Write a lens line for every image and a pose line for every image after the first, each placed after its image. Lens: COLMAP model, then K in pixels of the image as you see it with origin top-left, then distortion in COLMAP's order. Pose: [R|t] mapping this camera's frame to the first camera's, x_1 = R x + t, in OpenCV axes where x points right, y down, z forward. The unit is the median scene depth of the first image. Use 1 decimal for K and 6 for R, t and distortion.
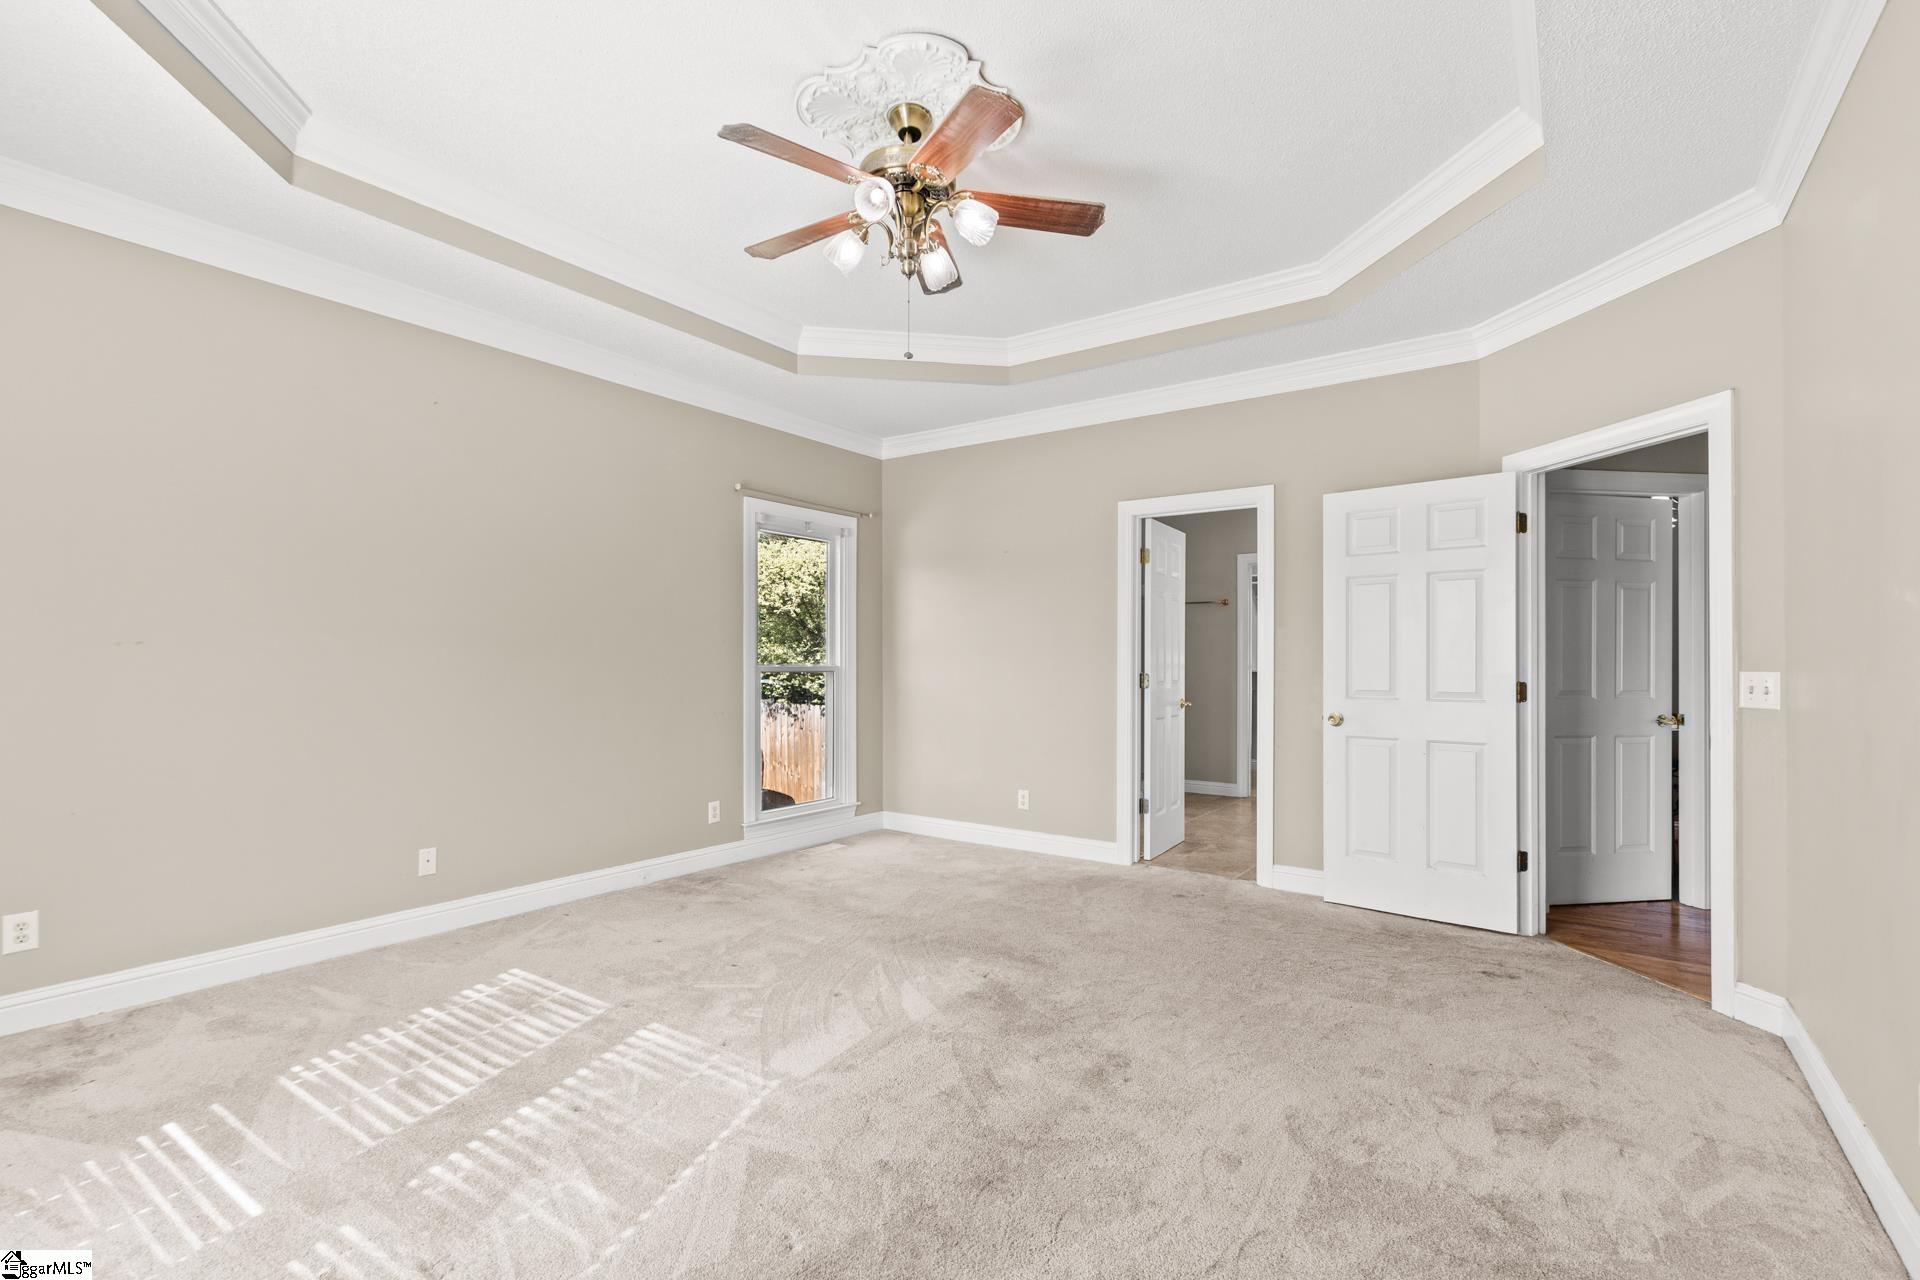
lens RADIAL K [[884.5, 0, 948.5], [0, 884.5, 653.6], [0, 0, 1]] dist [-0.000020, -0.001467]
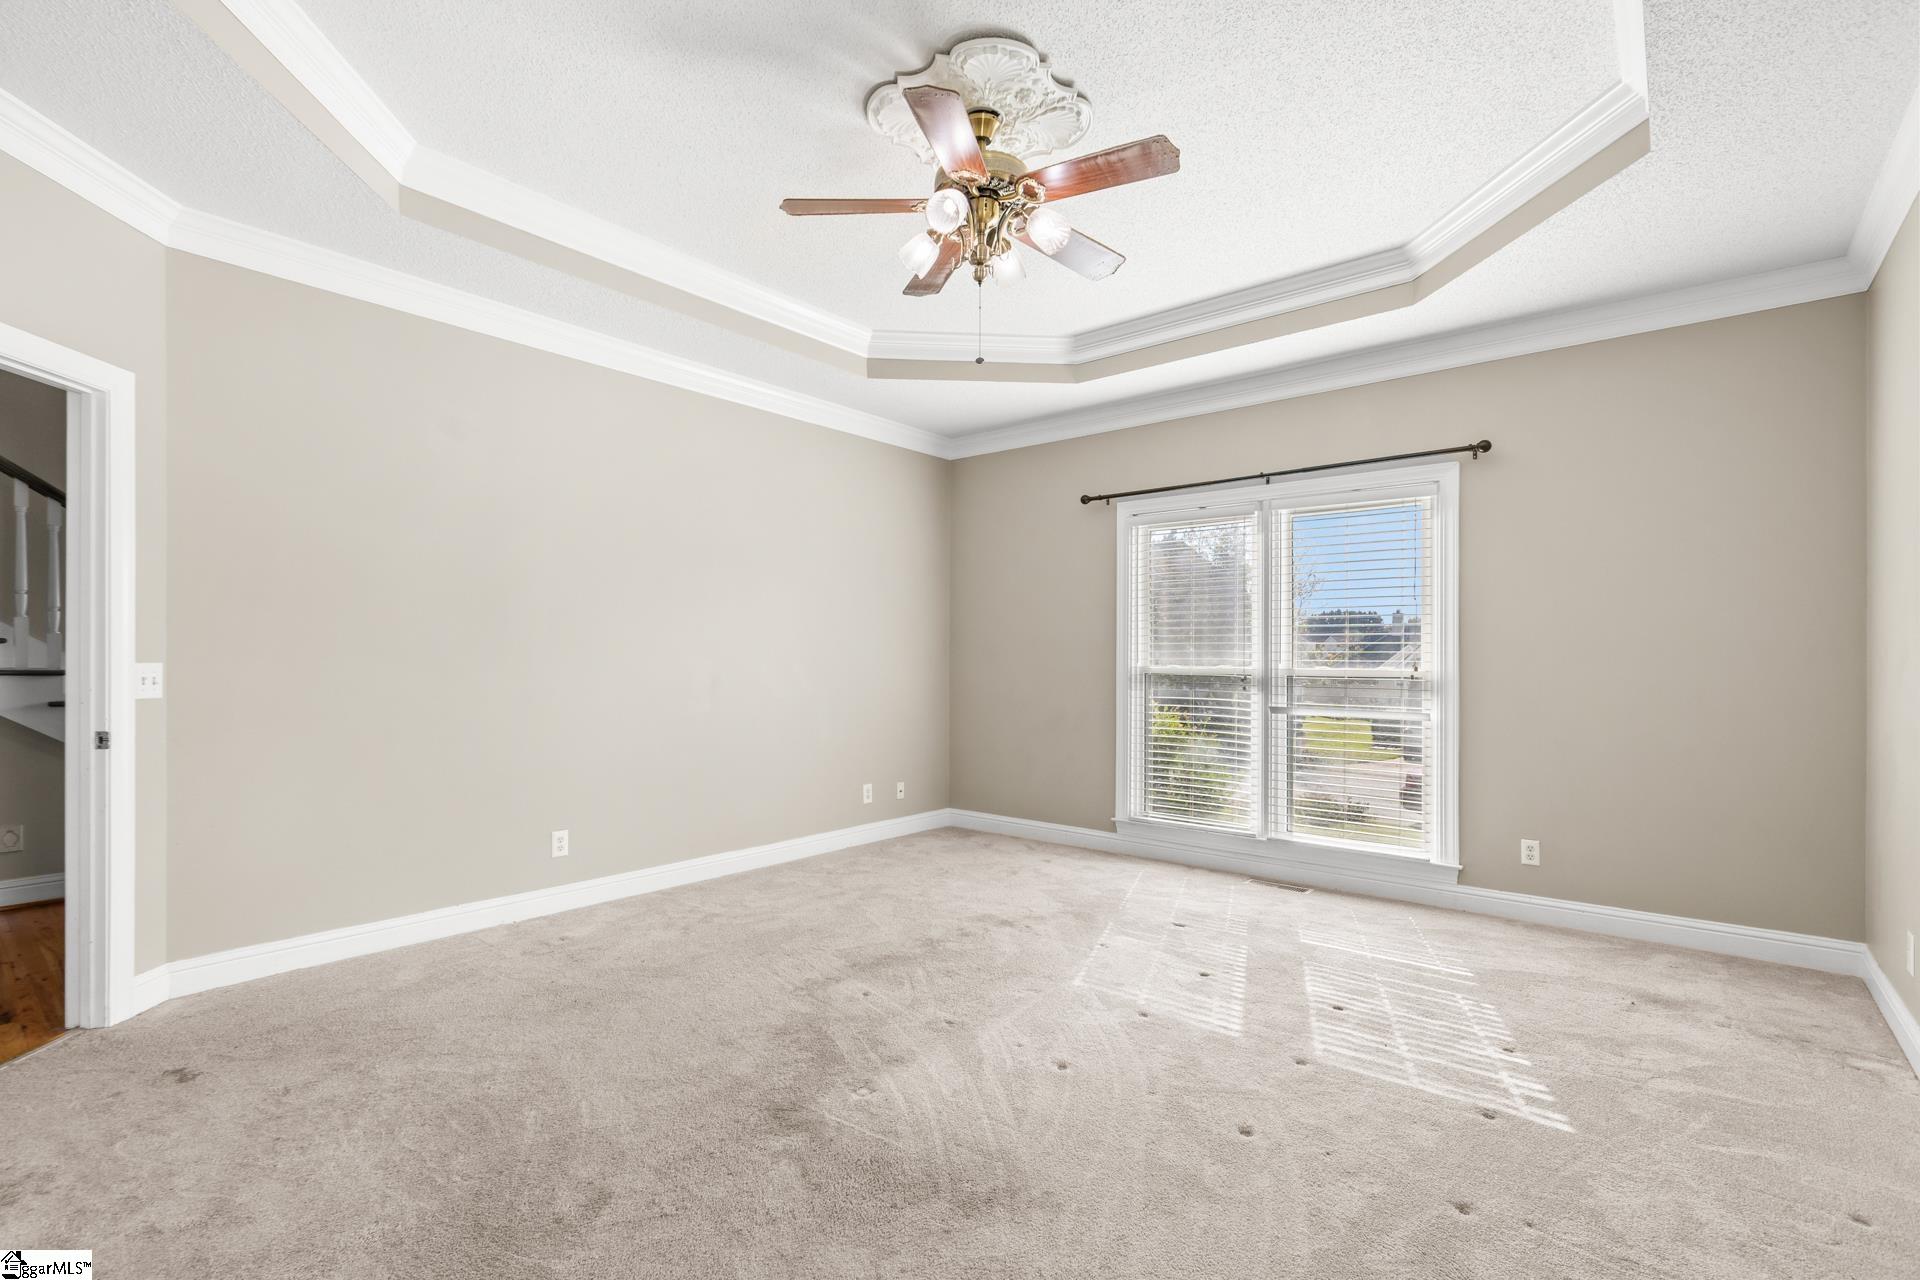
lens RADIAL K [[884.5, 0, 921.1], [0, 884.5, 648.1], [0, 0, 1]] dist [-0.000020, -0.001467]
pose [[-0.994261, -0.007630, 0.106710, -0.082687], [-0.009552, 0.999801, -0.017507, 0.012276], [-0.106555, -0.018426, -0.994136, 1.910346]]
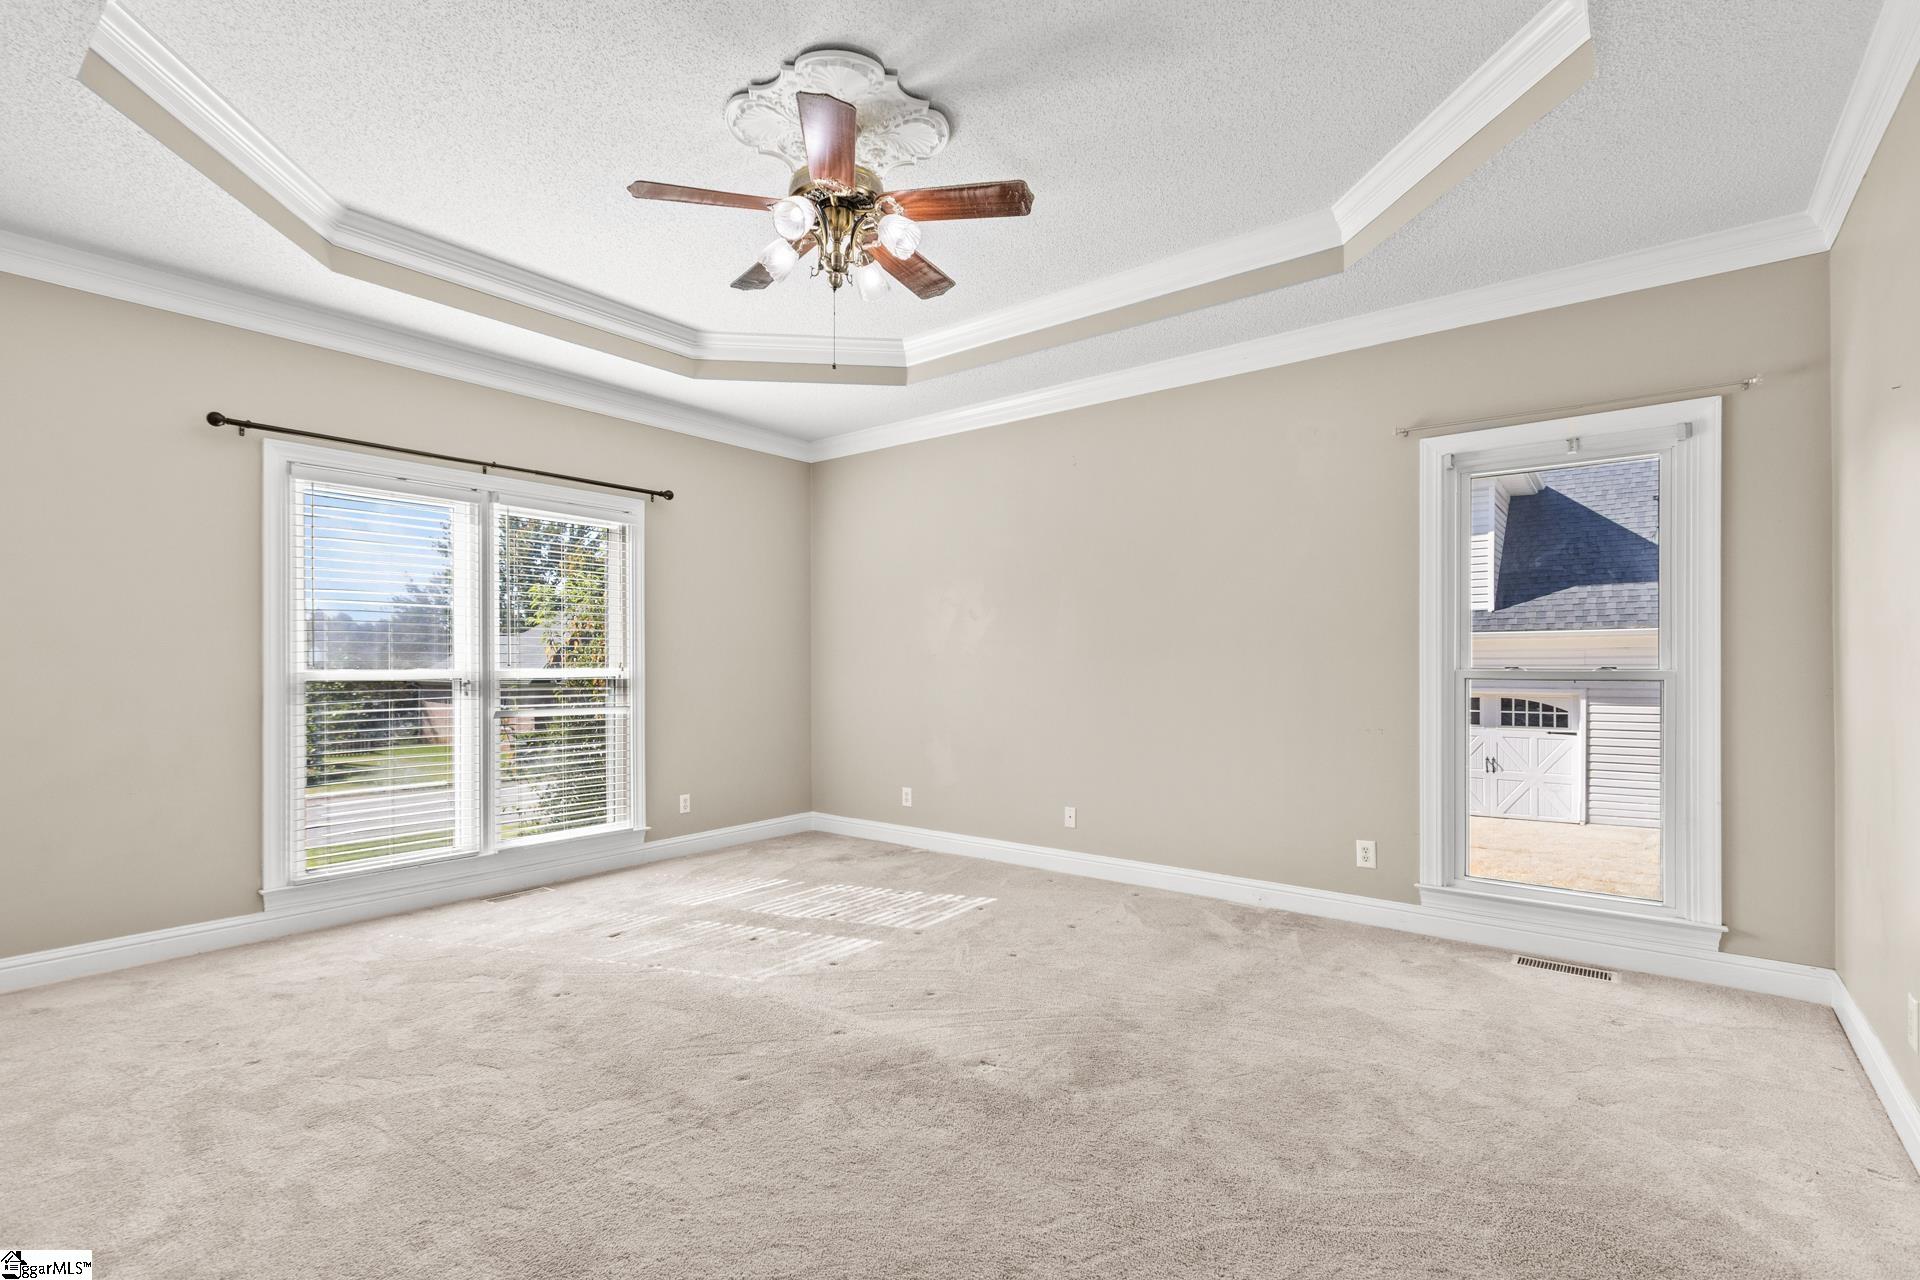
lens RADIAL K [[884.5, 0, 965.1], [0, 884.5, 657.2], [0, 0, 1]] dist [-0.000020, -0.001467]
pose [[-0.041027, -0.008990, -0.999118, 0.927766], [0.004765, 0.999946, -0.009193, 0.008572], [0.999147, -0.005138, -0.040982, 1.123803]]
